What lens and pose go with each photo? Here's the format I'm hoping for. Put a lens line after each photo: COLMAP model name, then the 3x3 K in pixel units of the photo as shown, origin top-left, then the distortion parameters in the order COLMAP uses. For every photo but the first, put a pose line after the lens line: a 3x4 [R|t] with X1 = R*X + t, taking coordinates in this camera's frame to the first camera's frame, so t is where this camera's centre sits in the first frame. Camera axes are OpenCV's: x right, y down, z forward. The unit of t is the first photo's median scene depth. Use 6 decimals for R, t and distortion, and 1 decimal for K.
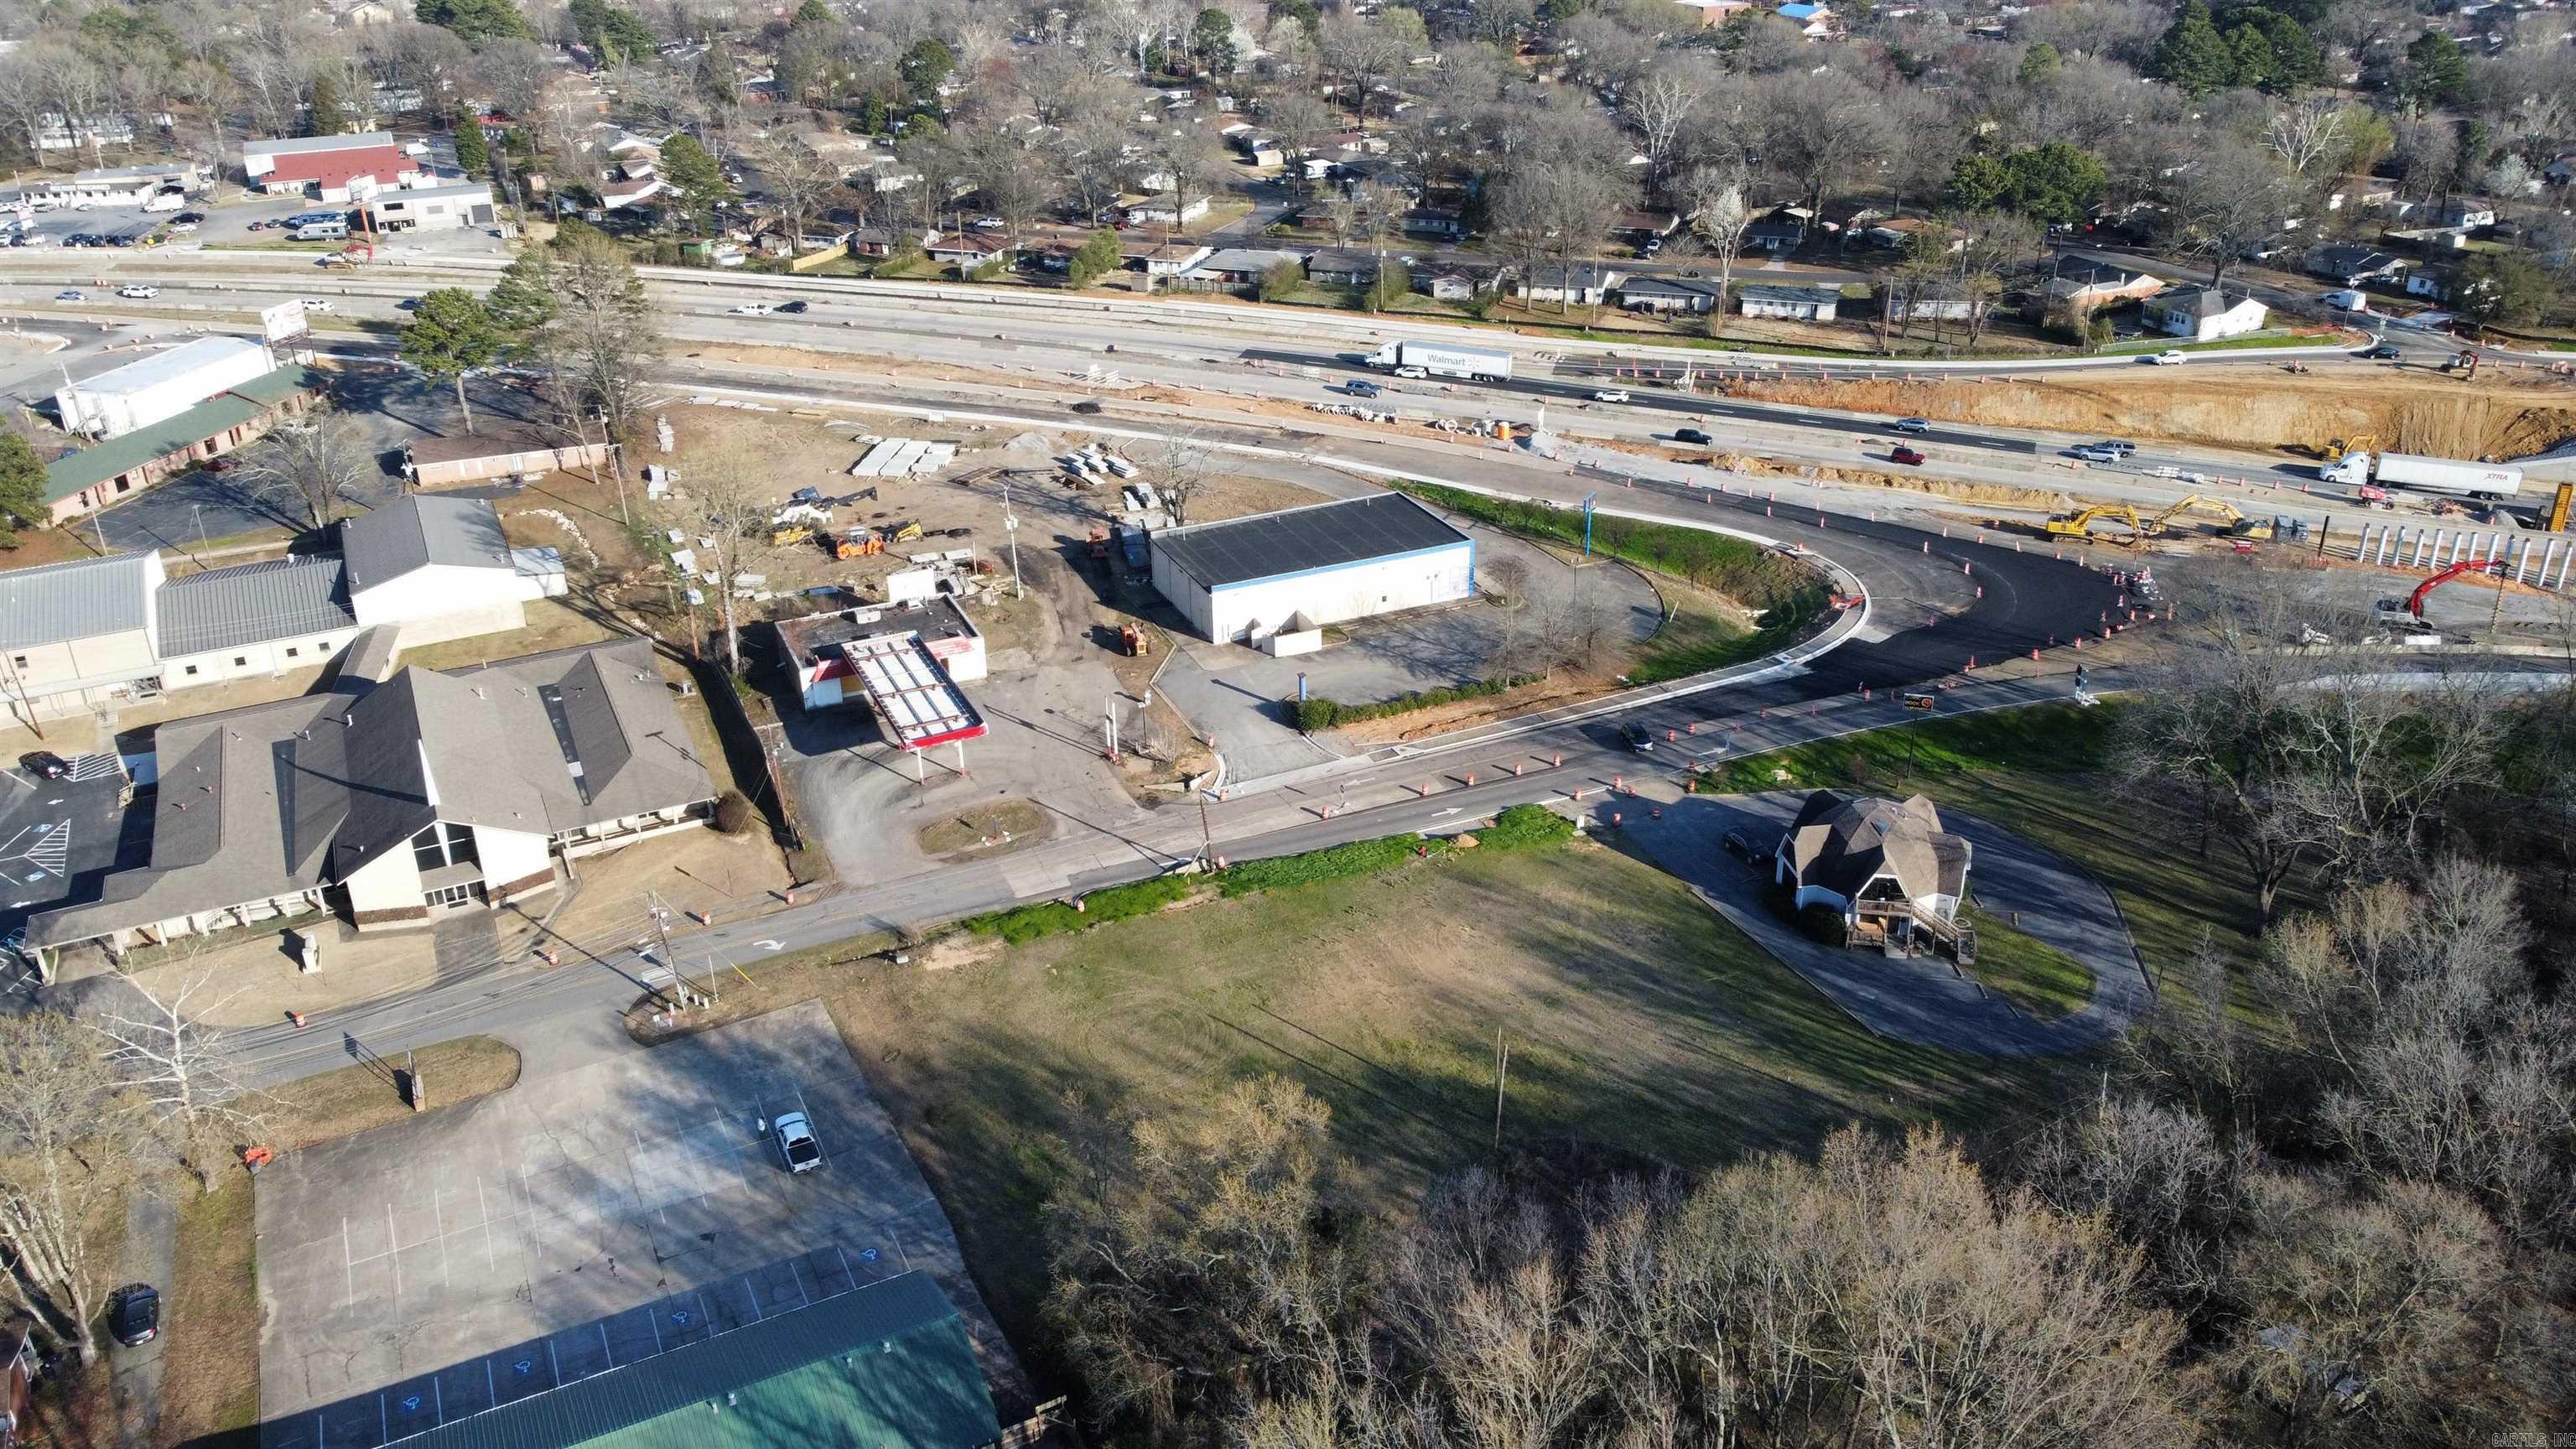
lens RADIAL K [[1960.8, 0, 1281.8], [0, 1960.8, 720.2], [0, 0, 1]] dist [-0.005024, 0.005117]
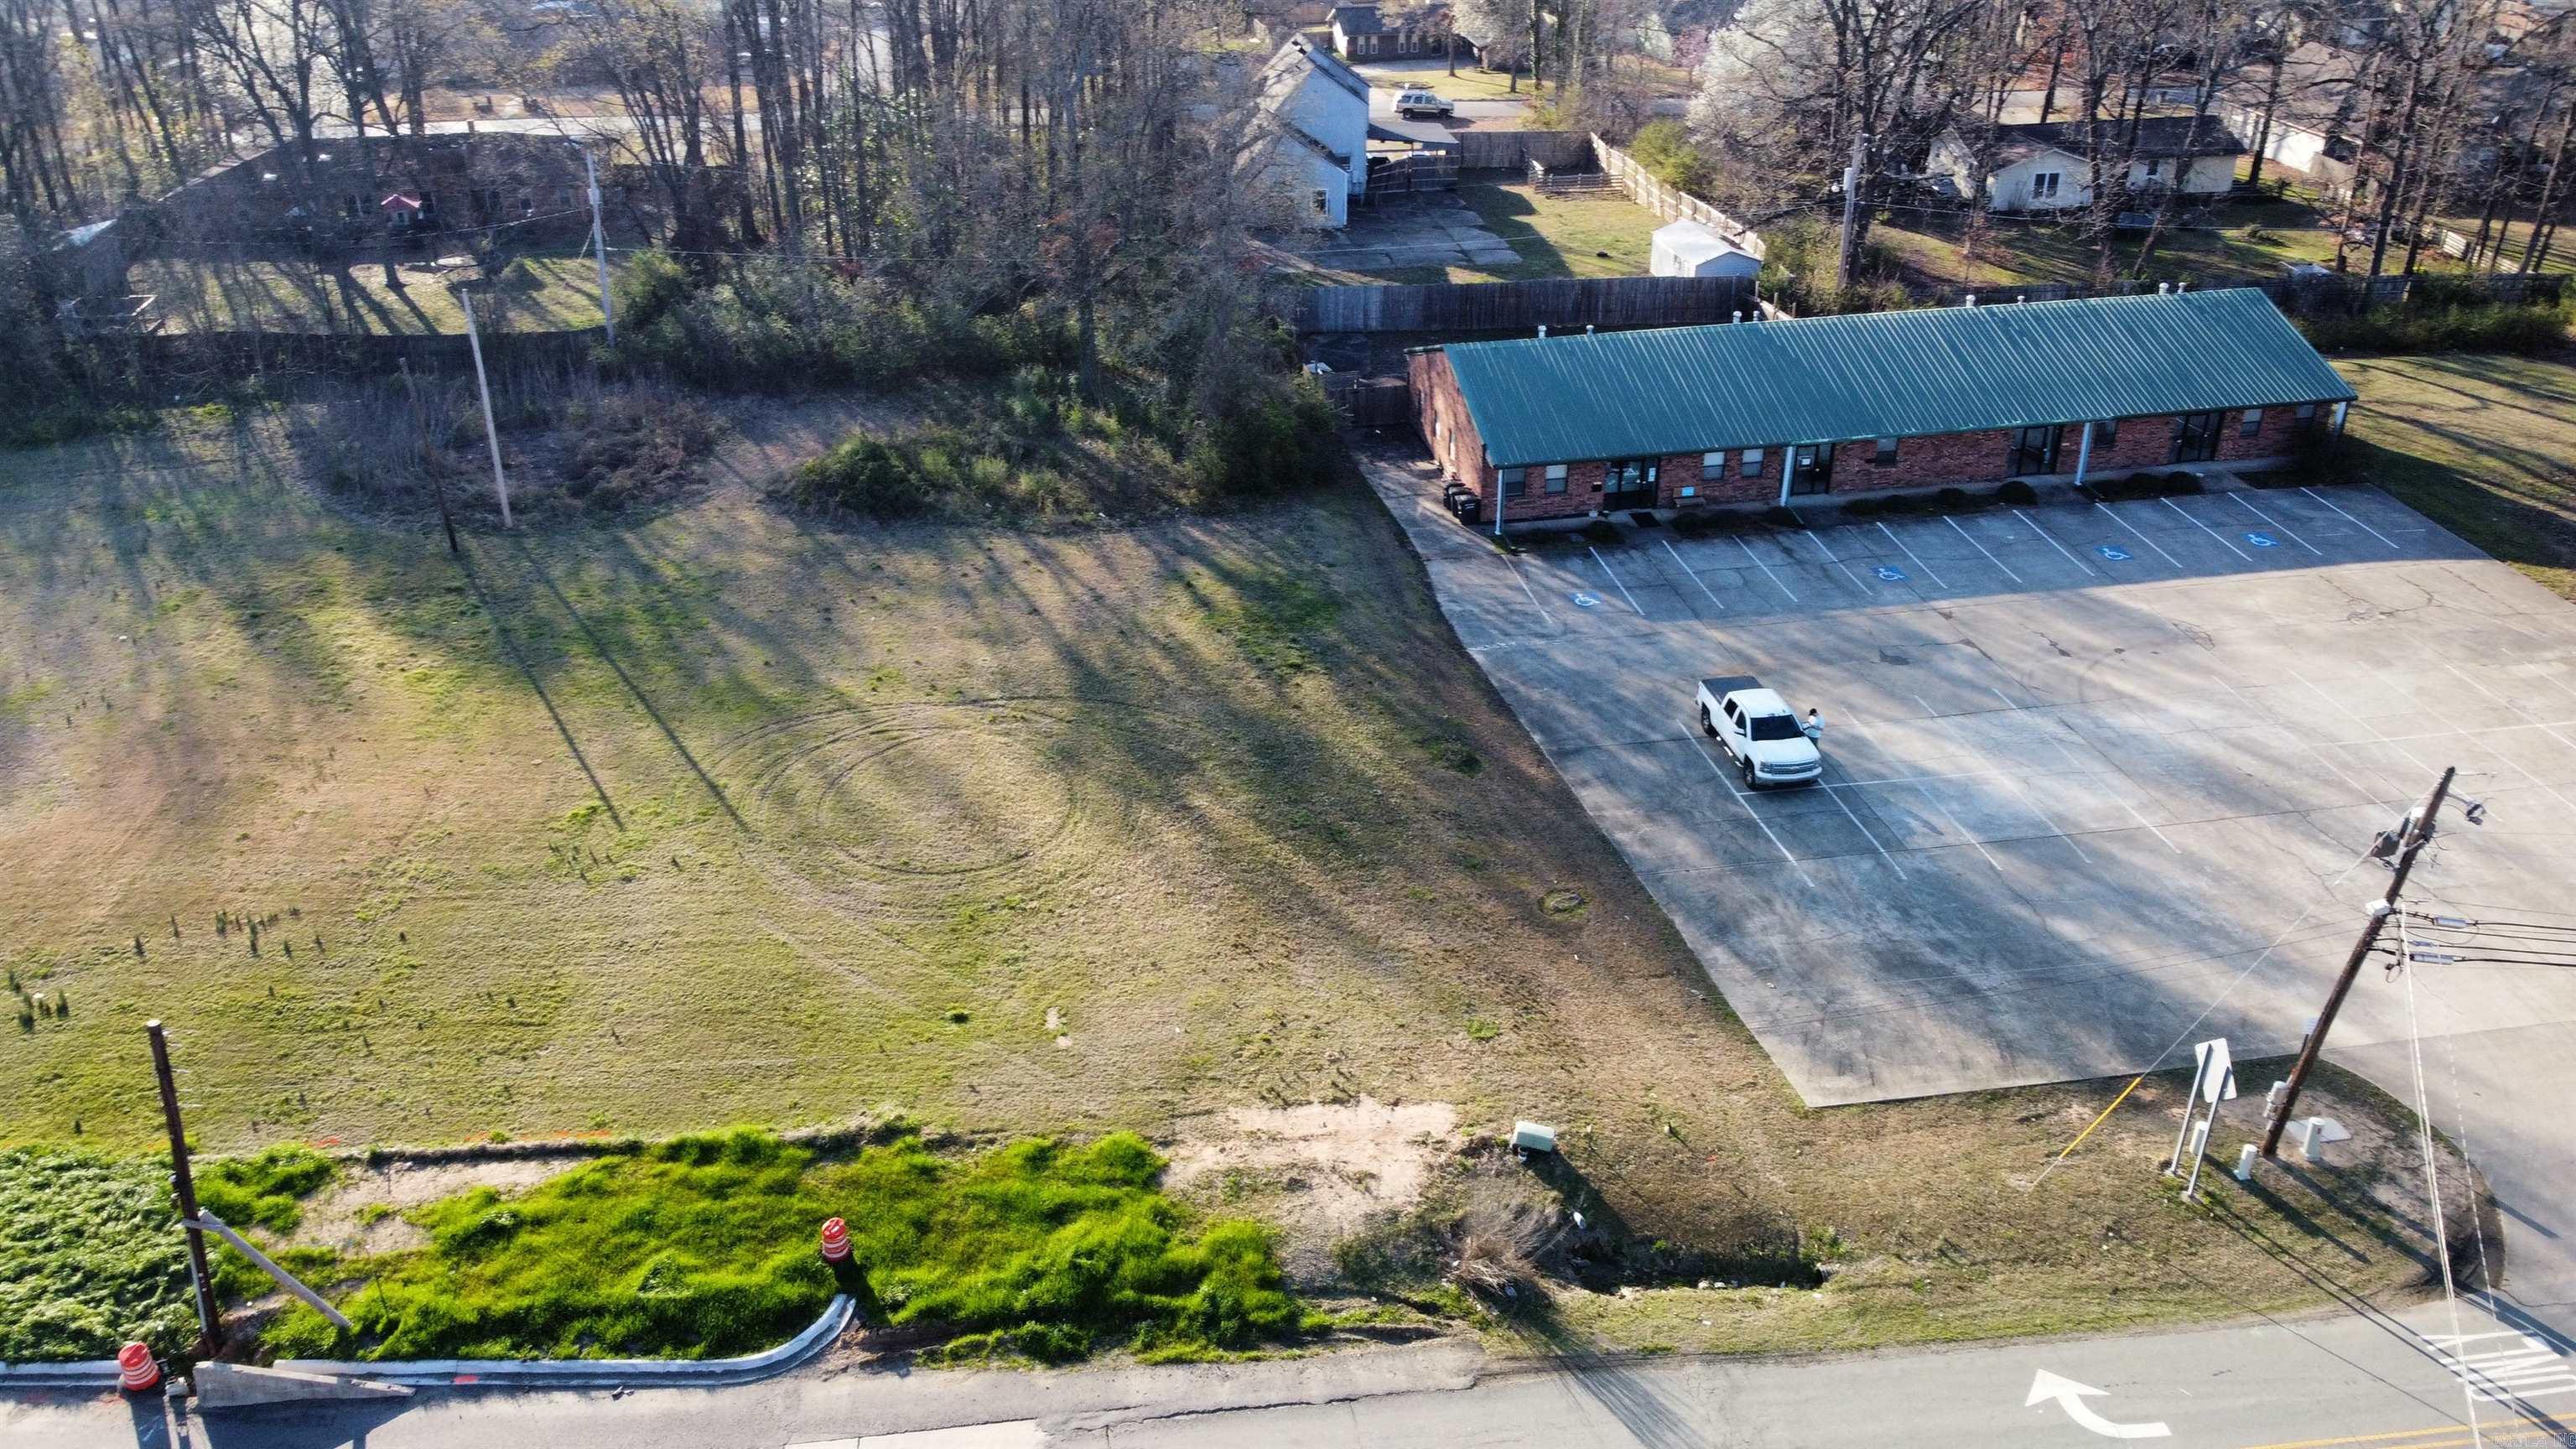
lens RADIAL K [[1941.6, 0, 1294.3], [0, 1941.6, 726.0], [0, 0, 1]] dist [0.008178, -0.006316]
pose [[-0.962250, -0.094512, 0.255230, -0.174566], [0.150951, 0.594990, 0.789430, -0.107129], [-0.226470, 0.798157, -0.558263, 0.860626]]
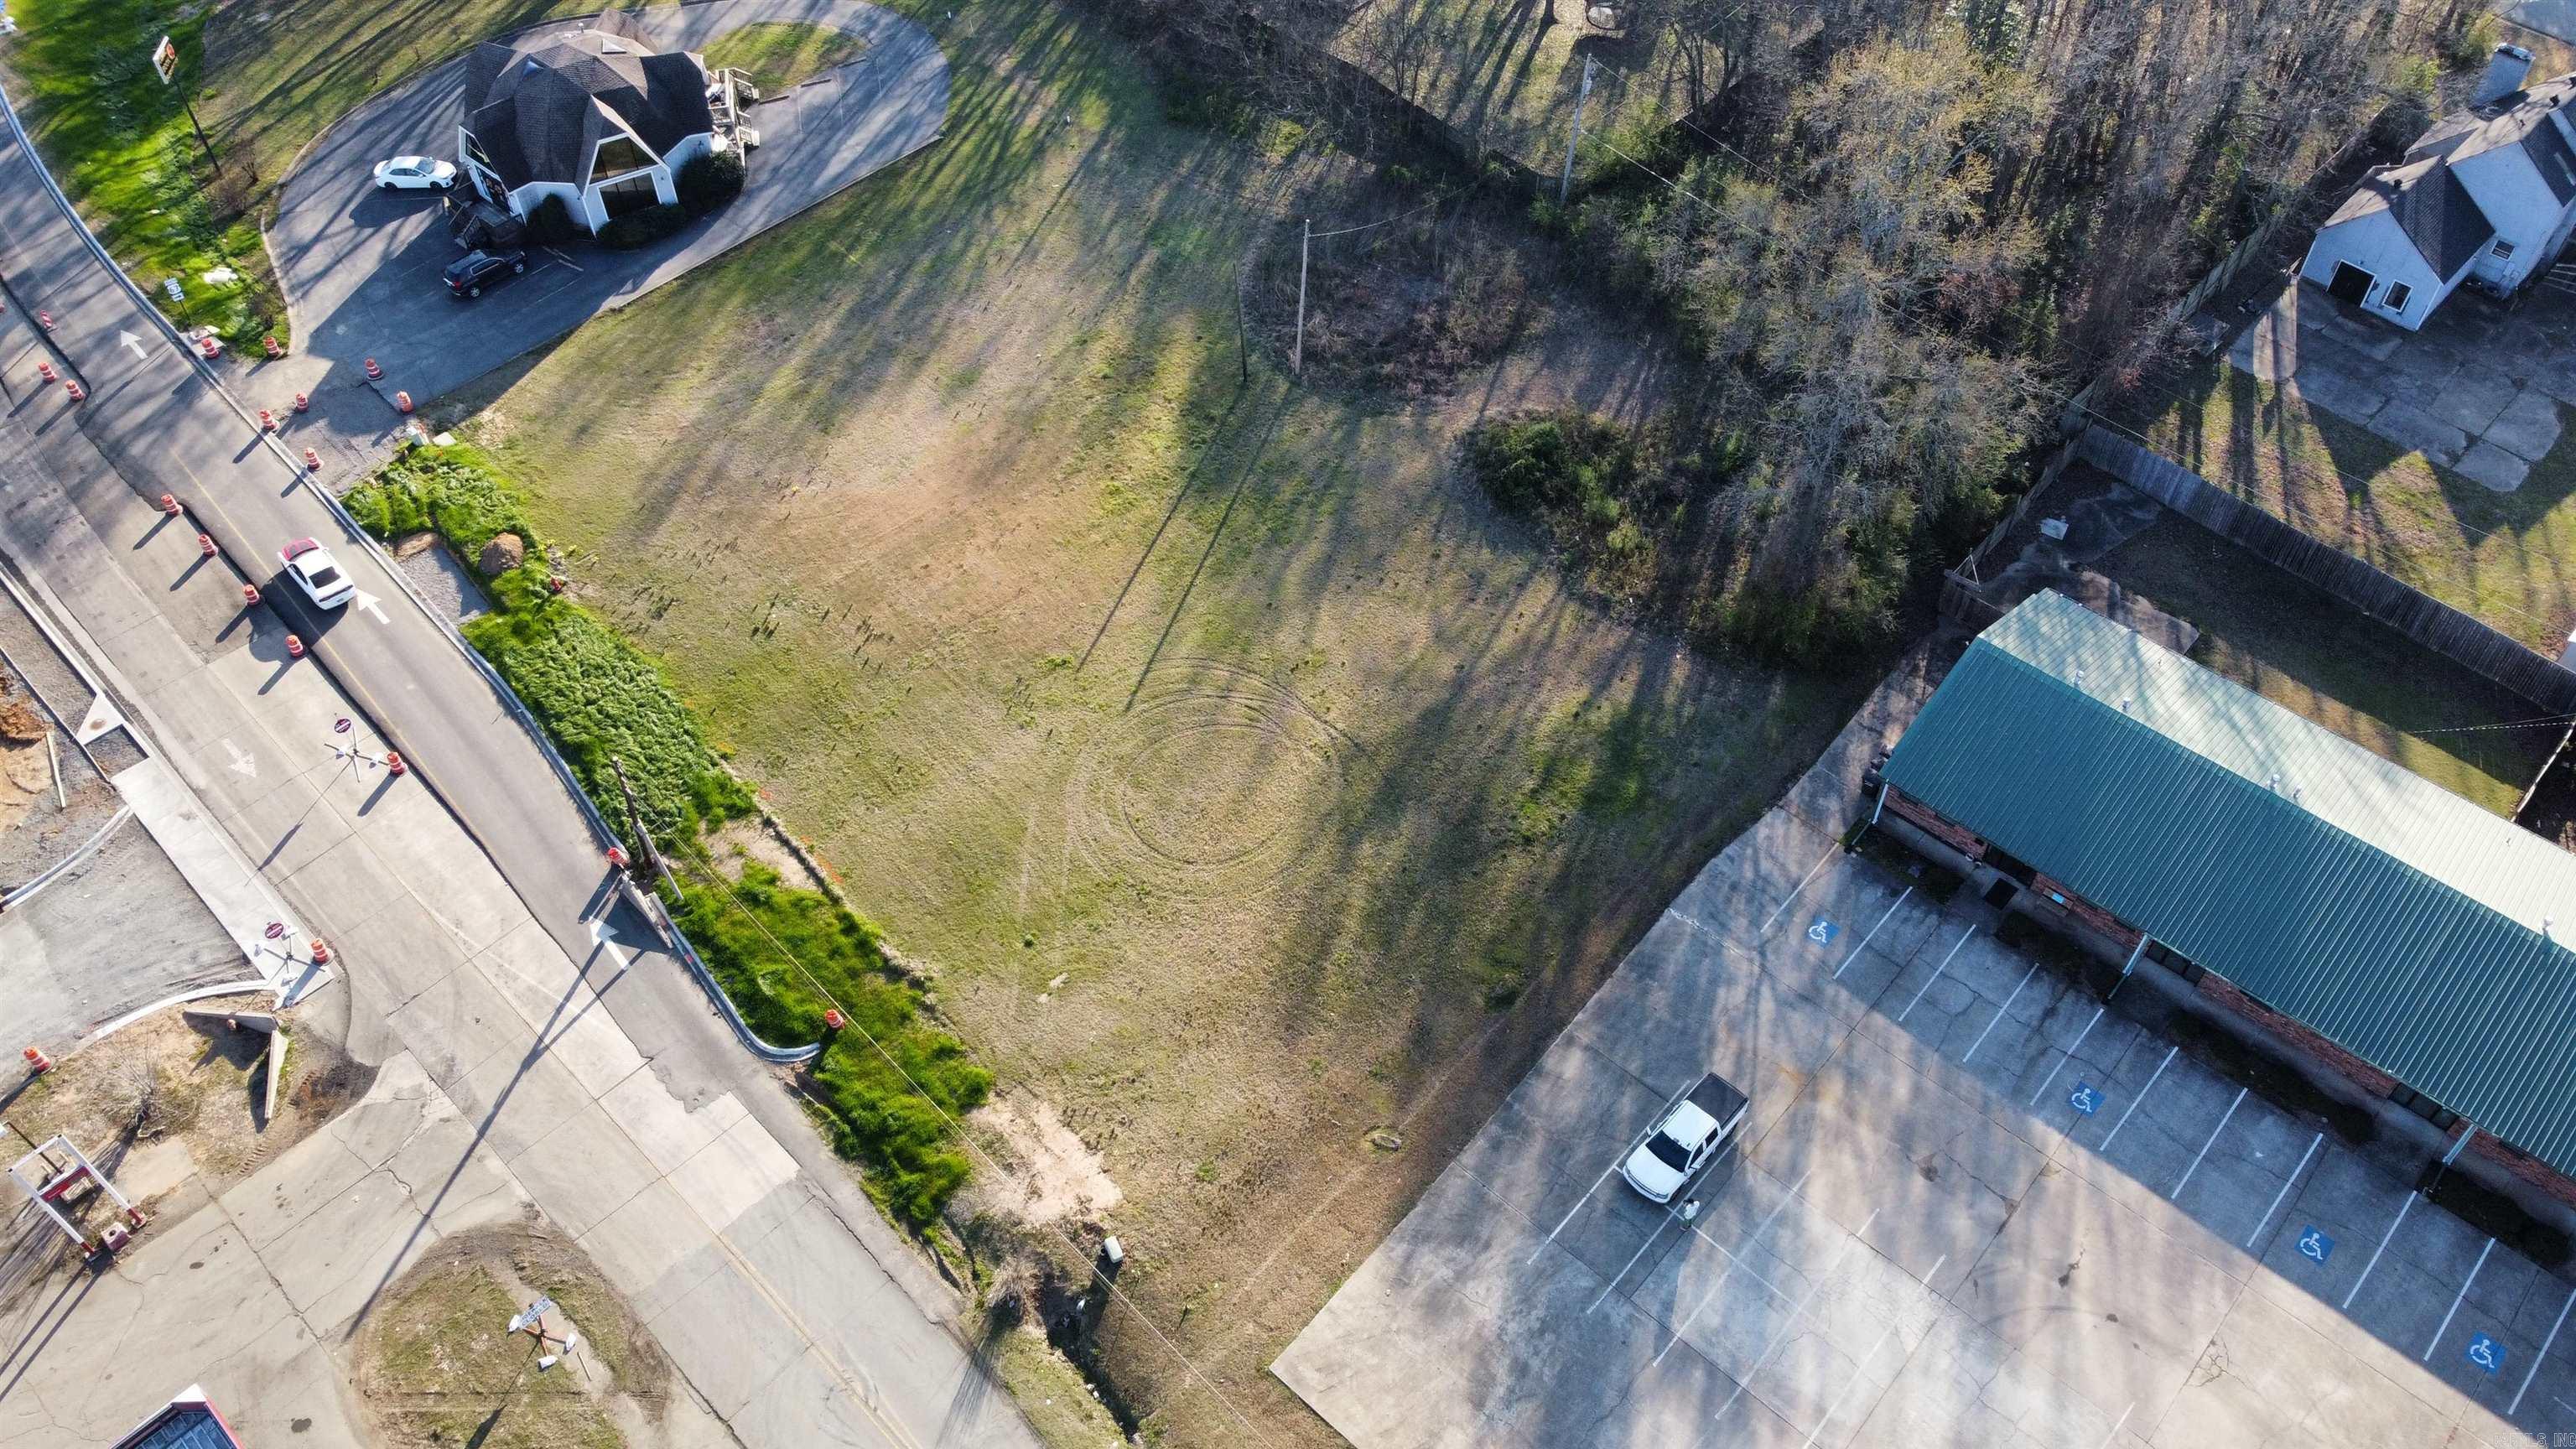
lens RADIAL K [[1937.6, 0, 1282.4], [0, 1937.6, 735.7], [0, 0, 1]] dist [-0.001434, 0.000426]
pose [[-0.371781, -0.683526, 0.628149, -0.318373], [0.417234, 0.481421, 0.770811, -0.209736], [-0.829274, 0.548658, 0.106207, 0.656298]]
